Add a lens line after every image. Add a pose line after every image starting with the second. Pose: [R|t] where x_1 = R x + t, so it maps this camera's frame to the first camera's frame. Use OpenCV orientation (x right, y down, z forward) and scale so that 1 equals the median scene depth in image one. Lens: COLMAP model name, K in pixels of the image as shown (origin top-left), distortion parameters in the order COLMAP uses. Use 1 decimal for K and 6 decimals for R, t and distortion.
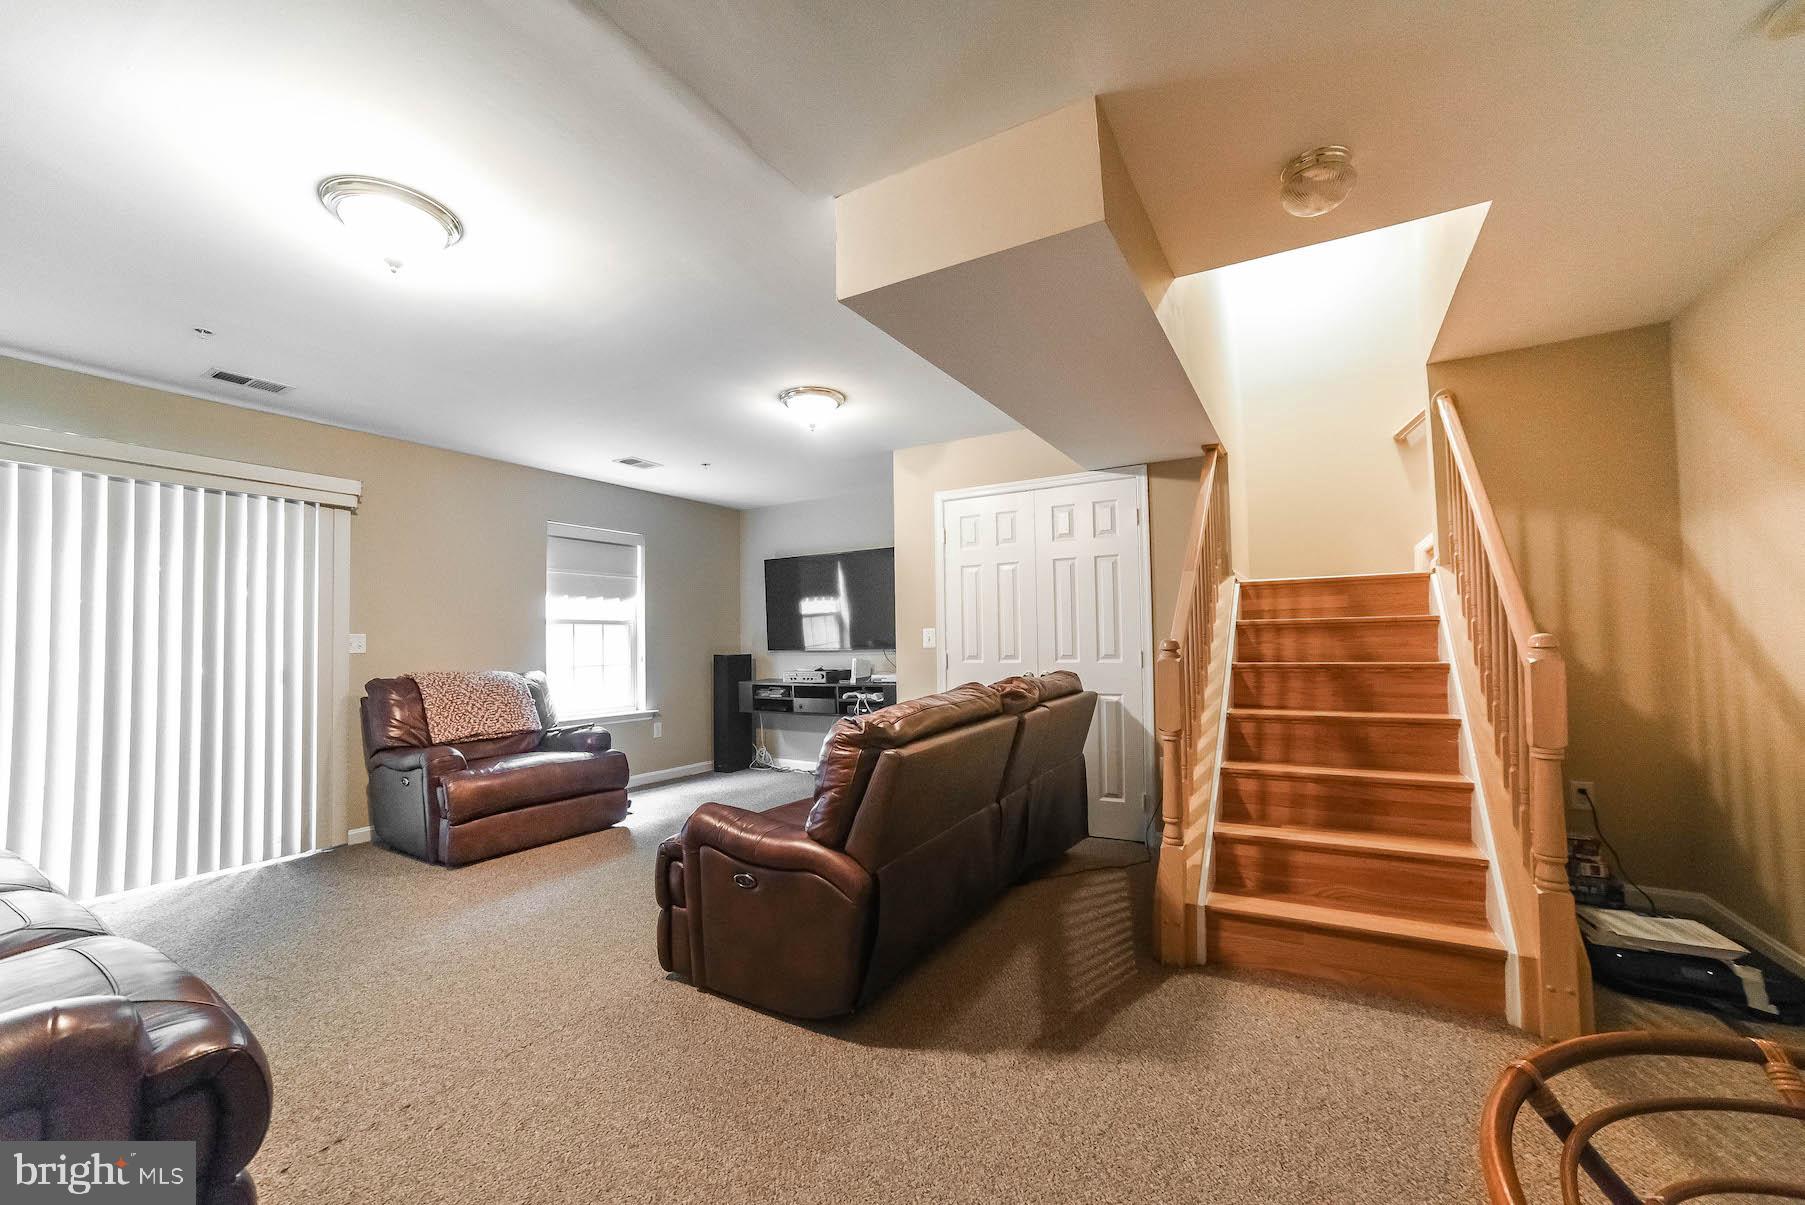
lens RADIAL K [[720.4, 0, 907.0], [0, 720.4, 617.6], [0, 0, 1]] dist [-0.079681, 0.037137]
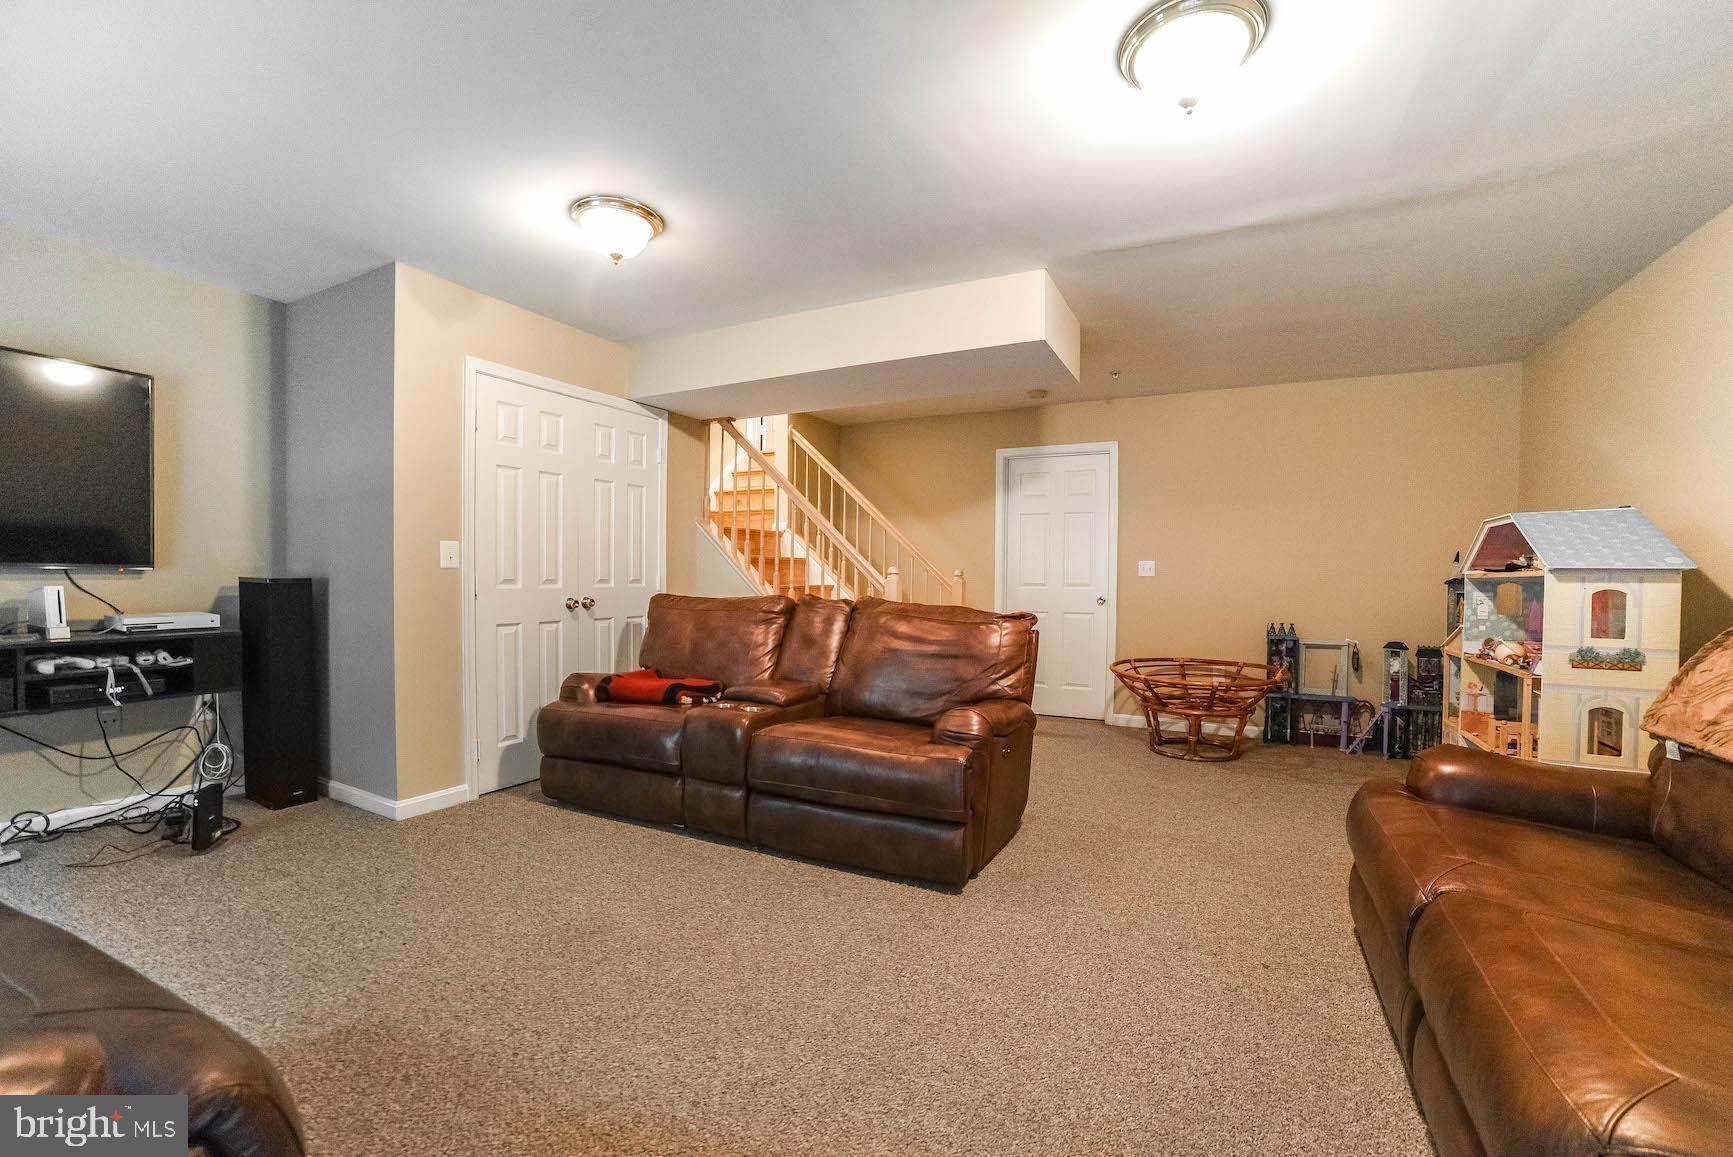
lens RADIAL K [[700.1, 0, 897.1], [0, 700.1, 590.2], [0, 0, 1]] dist [-0.080241, 0.038682]
pose [[-0.071630, -0.005446, 0.997416, -0.761417], [-0.046068, 0.998936, 0.002146, 0.047261], [-0.996367, -0.045795, -0.071805, 0.681909]]
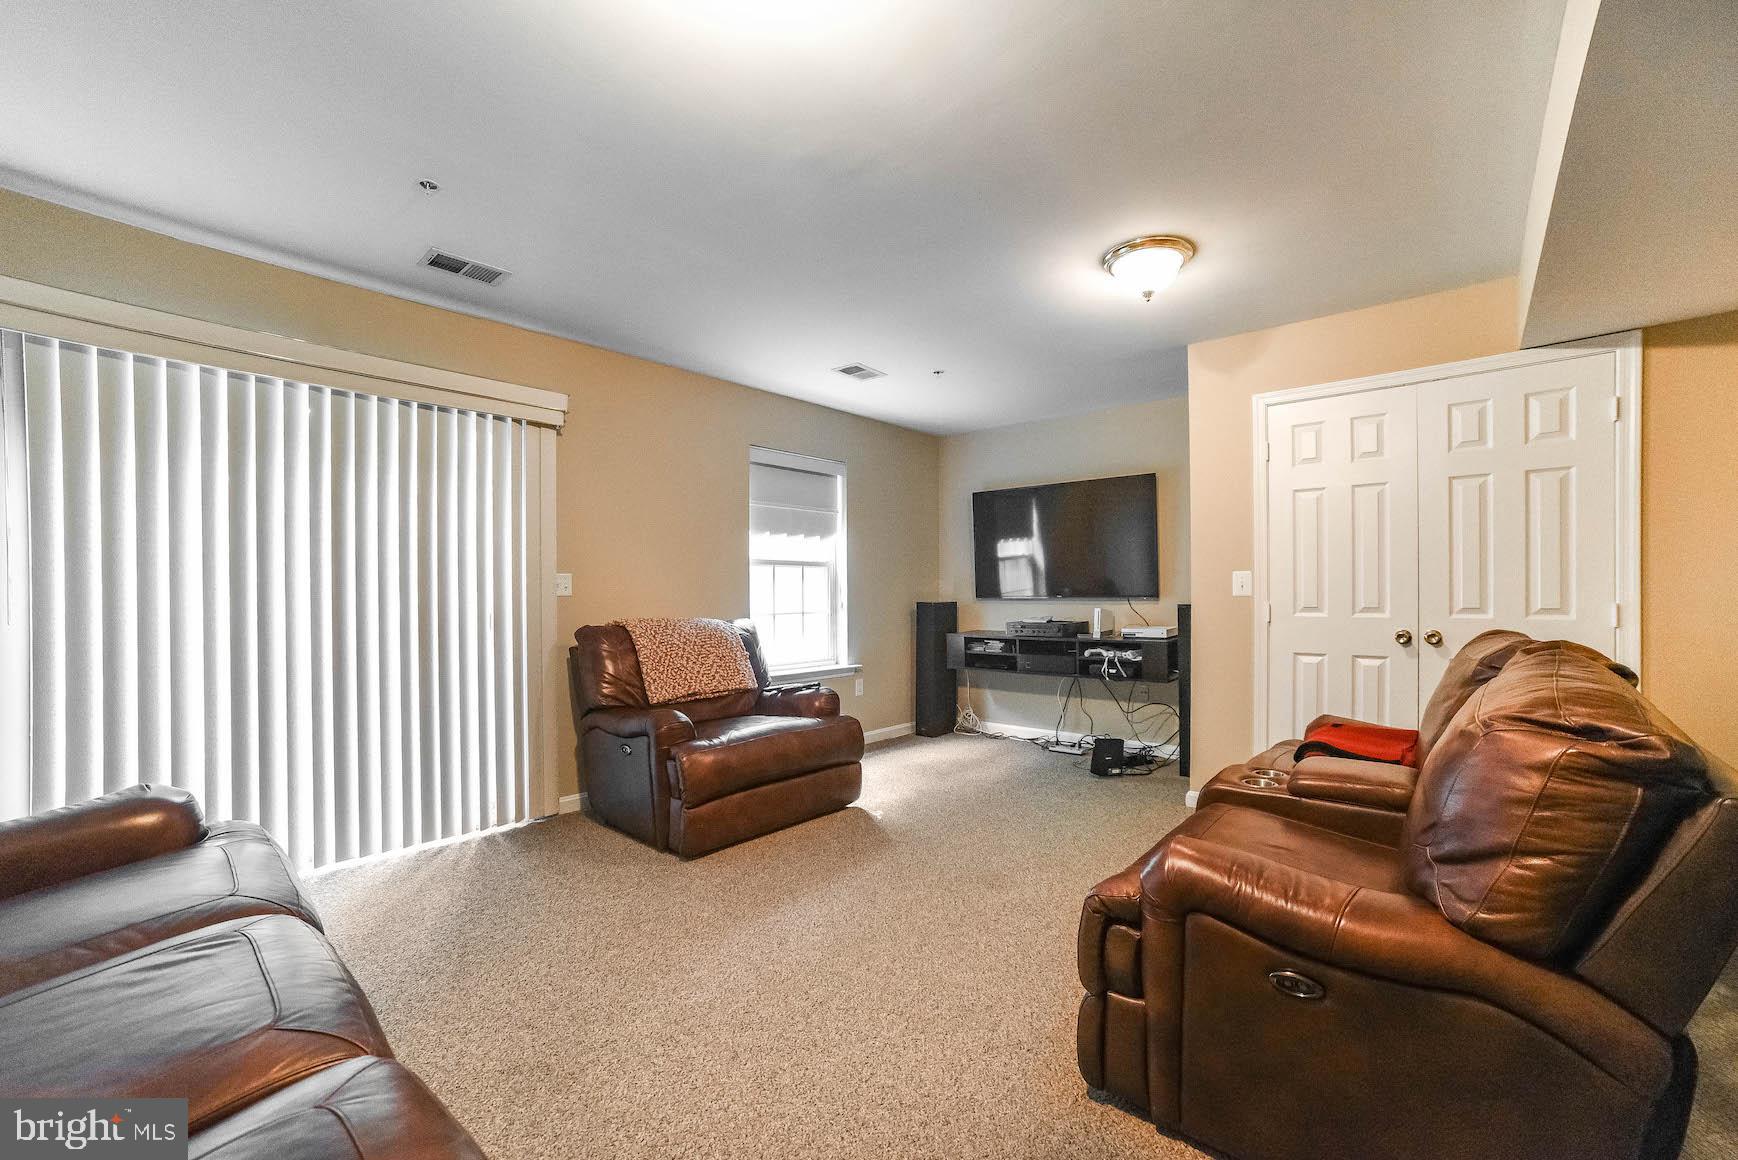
lens RADIAL K [[711.4, 0, 865.0], [0, 711.4, 595.8], [0, 0, 1]] dist [-0.081510, 0.034729]
pose [[0.982579, 0.010813, -0.185530, -0.258579], [-0.003265, 0.999156, 0.040944, 0.013816], [0.185816, -0.039625, 0.981785, 0.210516]]
